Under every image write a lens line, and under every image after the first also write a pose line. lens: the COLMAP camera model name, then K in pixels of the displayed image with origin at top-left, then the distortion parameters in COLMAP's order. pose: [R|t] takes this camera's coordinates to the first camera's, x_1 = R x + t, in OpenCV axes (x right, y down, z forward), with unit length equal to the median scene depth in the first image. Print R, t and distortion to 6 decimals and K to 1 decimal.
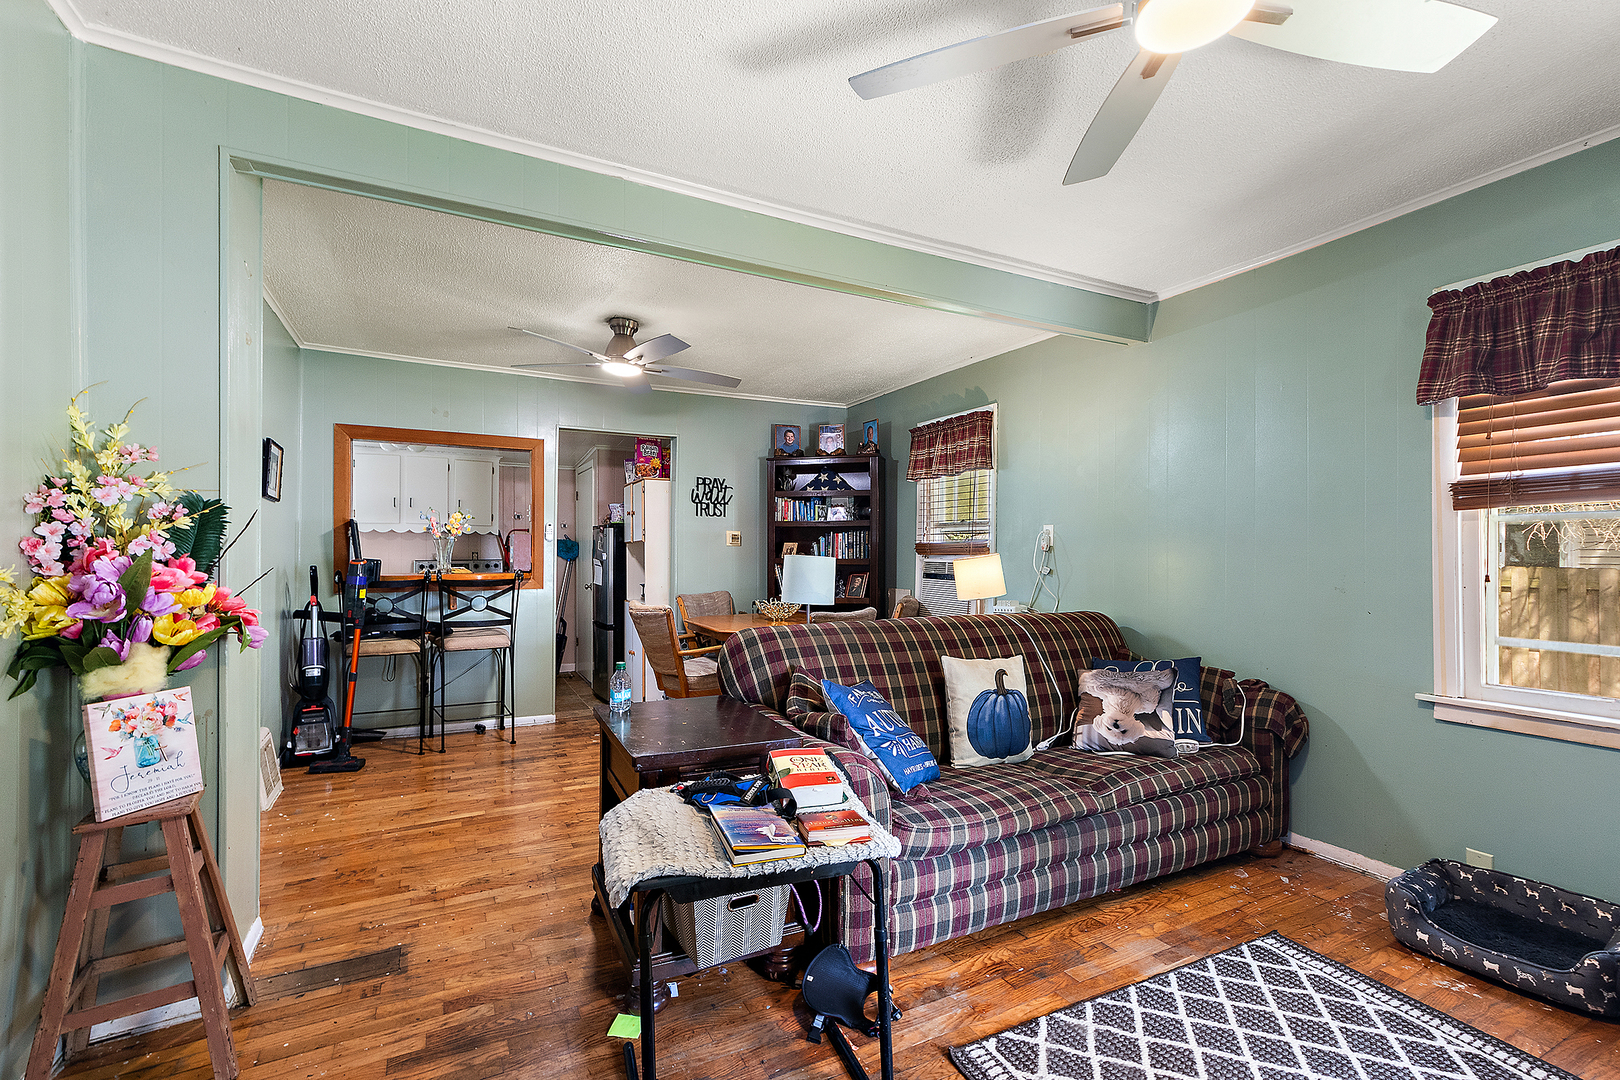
lens RADIAL K [[705.5, 0, 810.0], [0, 705.5, 540.0], [0, 0, 1]] dist [0.000155, -0.000126]
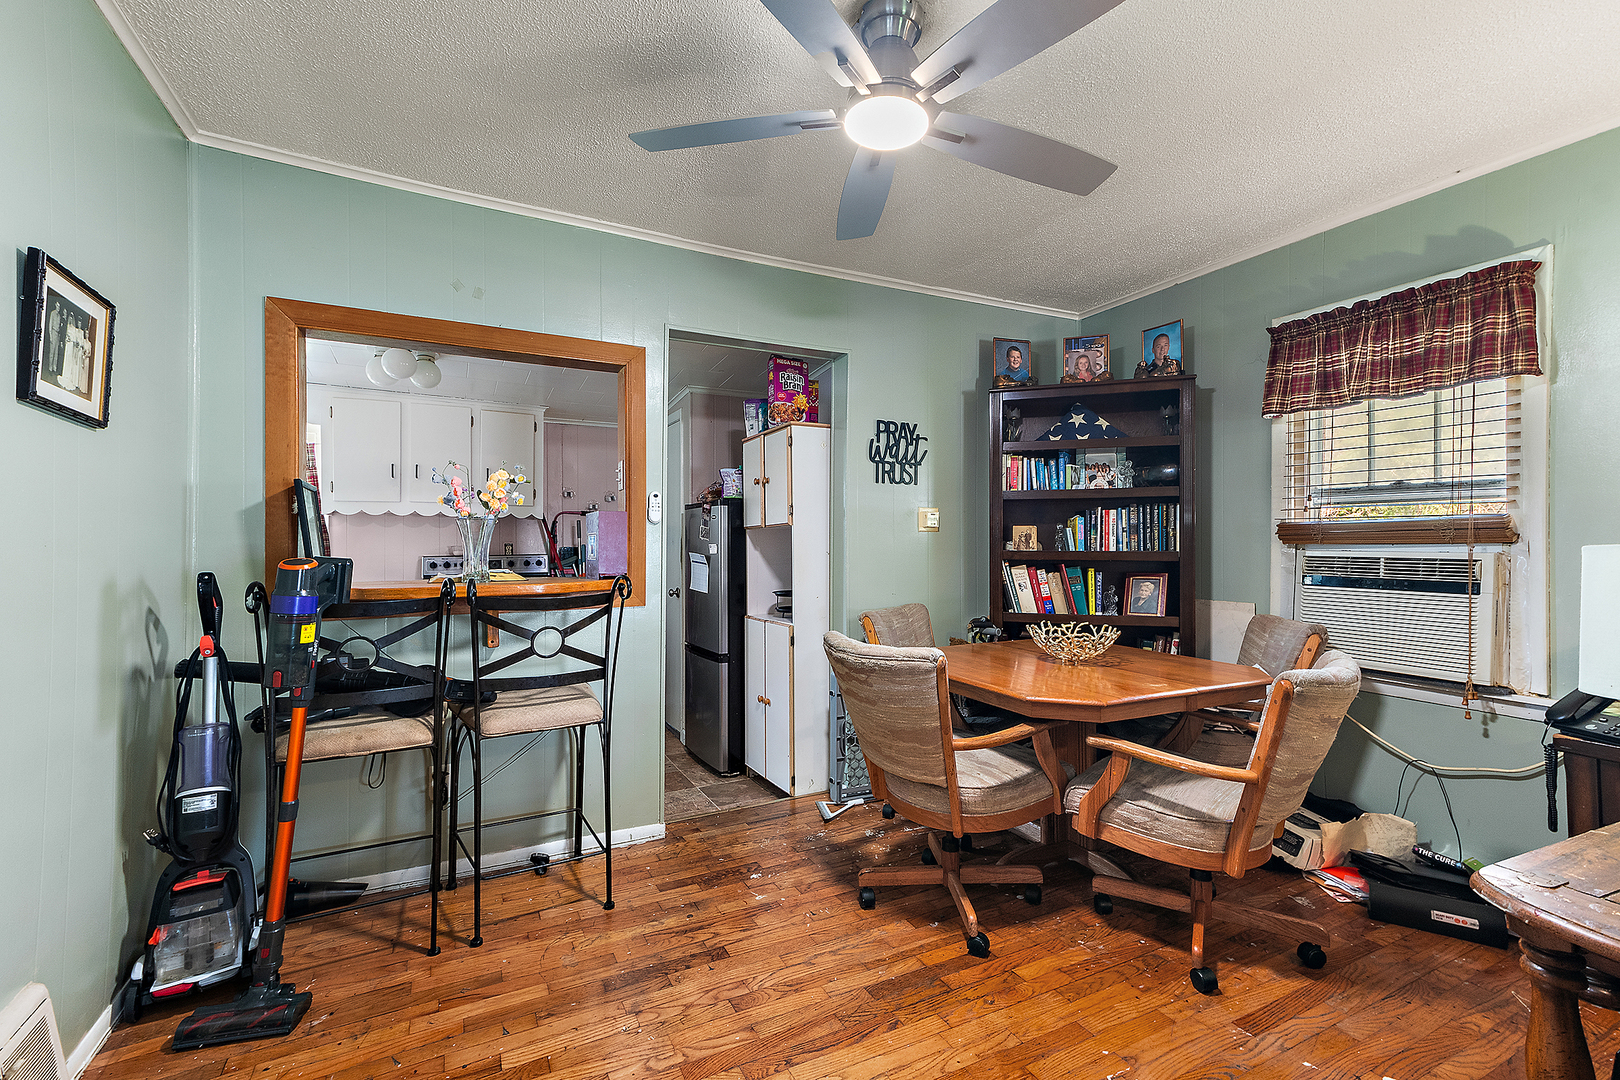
lens RADIAL K [[702.5, 0, 806.4], [0, 702.5, 529.1], [0, 0, 1]] dist [0.024600, 0.000380]
pose [[0.999868, -0.004922, -0.015479, -0.251696], [0.004879, 0.999984, -0.002824, 0.009134], [0.015493, 0.002748, 0.999876, 0.451857]]
